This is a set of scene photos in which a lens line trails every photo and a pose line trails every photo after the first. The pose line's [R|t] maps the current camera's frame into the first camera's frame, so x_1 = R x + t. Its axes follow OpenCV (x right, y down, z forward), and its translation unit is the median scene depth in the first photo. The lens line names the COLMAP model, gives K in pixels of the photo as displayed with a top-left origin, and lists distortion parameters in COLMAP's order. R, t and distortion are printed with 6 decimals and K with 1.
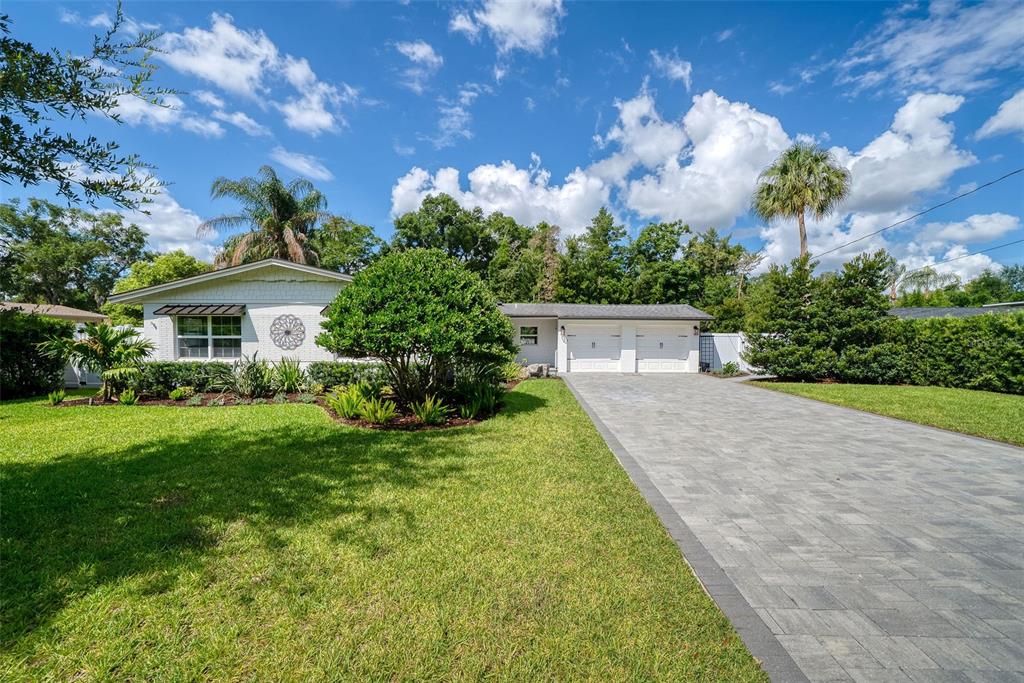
lens RADIAL K [[383.7, 0, 512.0], [0, 383.7, 341.5], [0, 0, 1]] dist [0.000235, 0.000055]
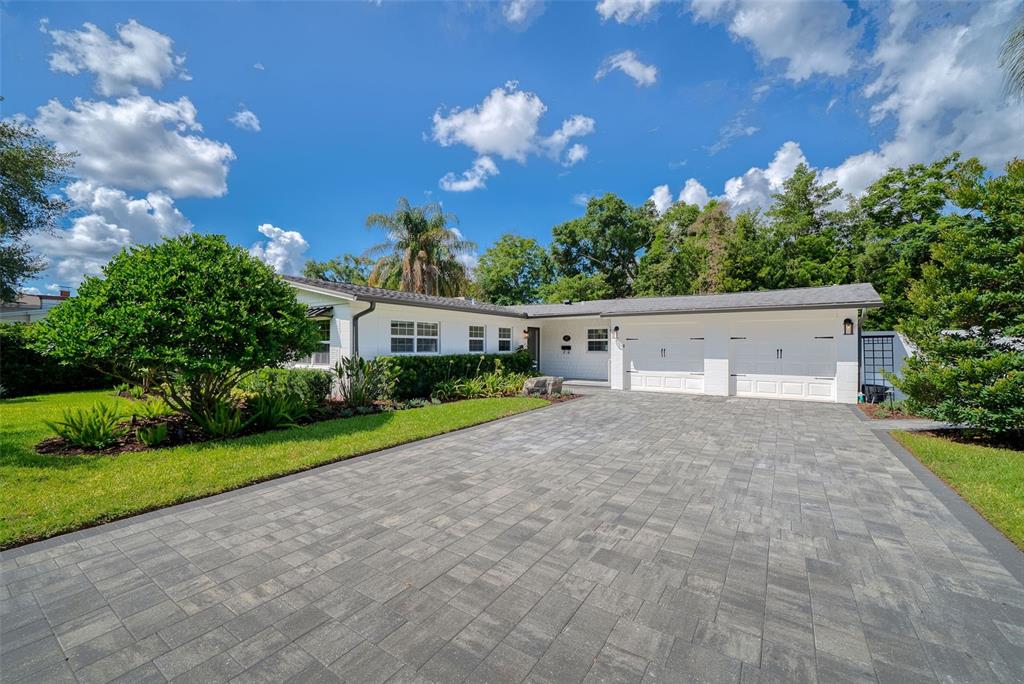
lens RADIAL K [[383.7, 0, 512.0], [0, 383.7, 342.0], [0, 0, 1]] dist [0.000235, 0.000055]
pose [[0.862676, -0.011208, -0.505633, 0.141635], [0.001155, 0.999795, -0.020191, 0.001789], [0.505756, 0.016835, 0.862512, 0.114154]]
